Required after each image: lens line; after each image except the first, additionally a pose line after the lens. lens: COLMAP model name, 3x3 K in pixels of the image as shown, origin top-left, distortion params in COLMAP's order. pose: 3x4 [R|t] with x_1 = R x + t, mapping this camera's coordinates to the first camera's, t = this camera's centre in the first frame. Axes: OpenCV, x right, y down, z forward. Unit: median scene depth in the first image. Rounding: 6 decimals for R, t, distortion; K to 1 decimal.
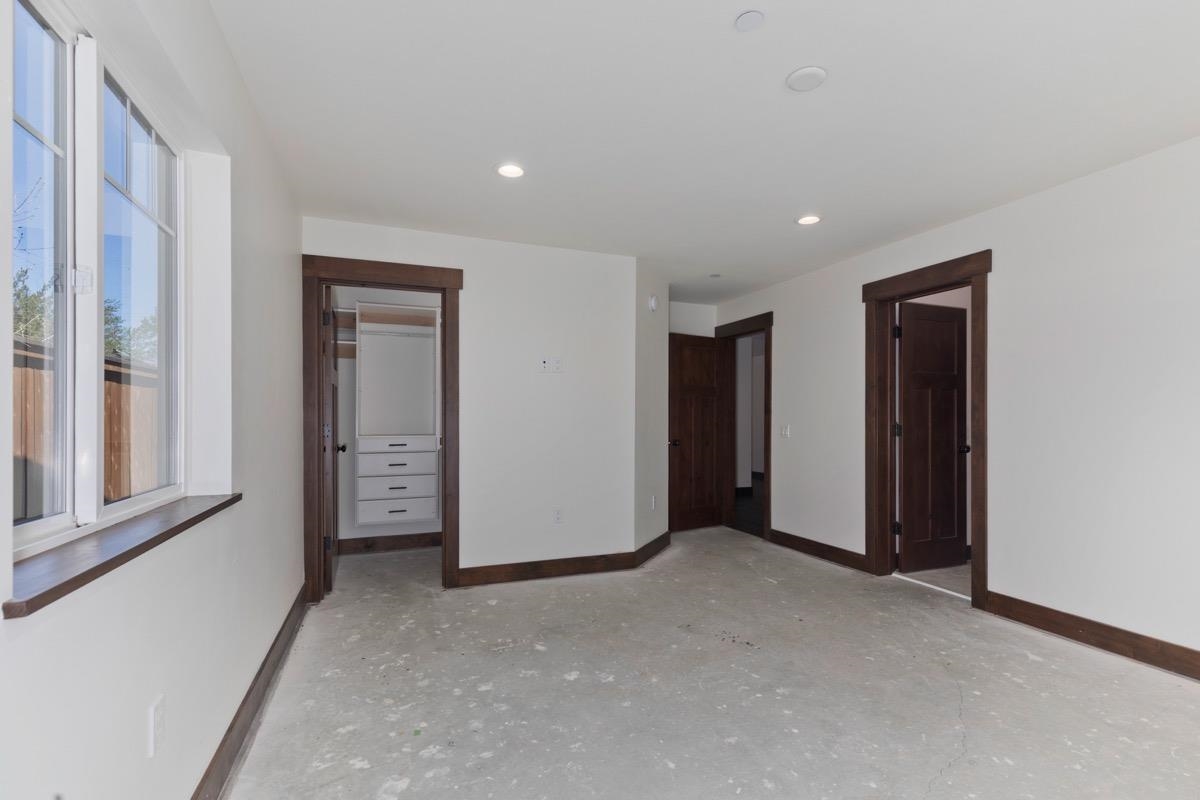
lens RADIAL K [[550.8, 0, 606.2], [0, 550.8, 432.8], [0, 0, 1]] dist [0.002986, 0.000496]
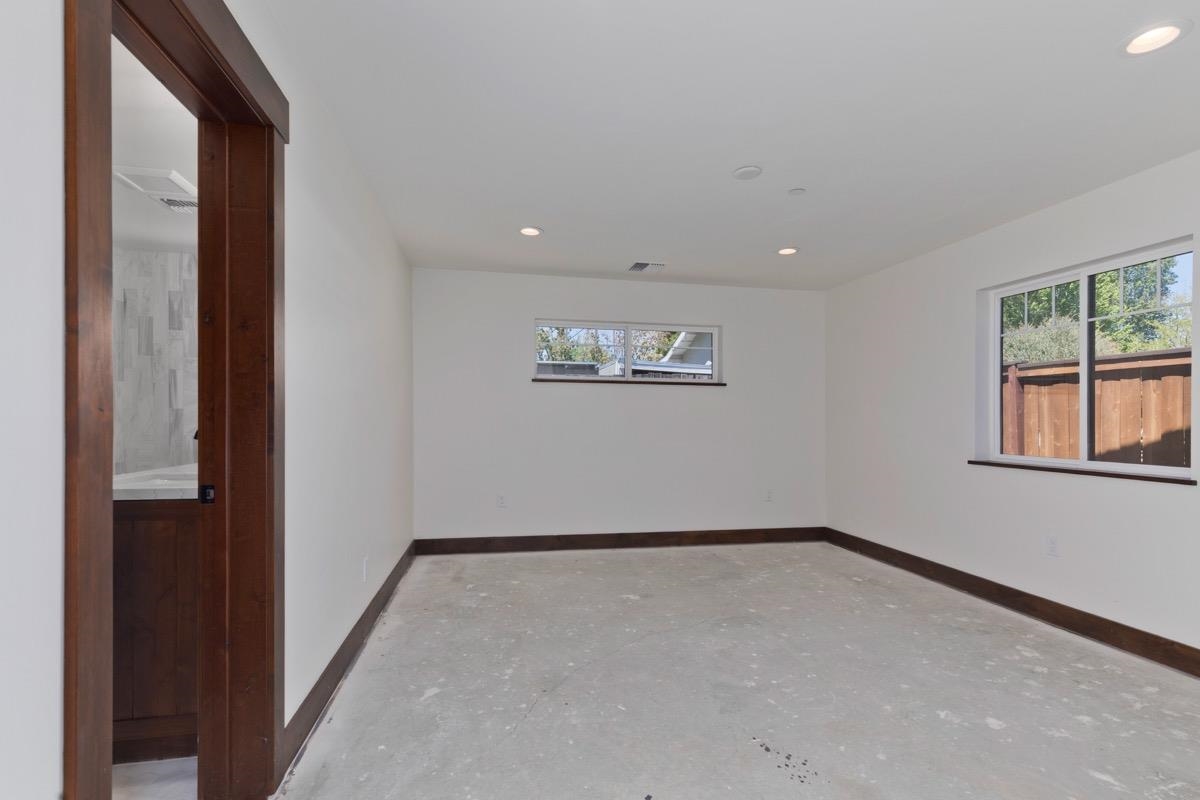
lens RADIAL K [[543.0, 0, 600.4], [0, 543.0, 407.0], [0, 0, 1]] dist [0.001519, 0.000298]
pose [[-0.983466, -0.002502, 0.181077, 0.409975], [-0.001887, 0.999992, 0.003566, -0.054560], [-0.181084, 0.003166, -0.983462, 2.048943]]
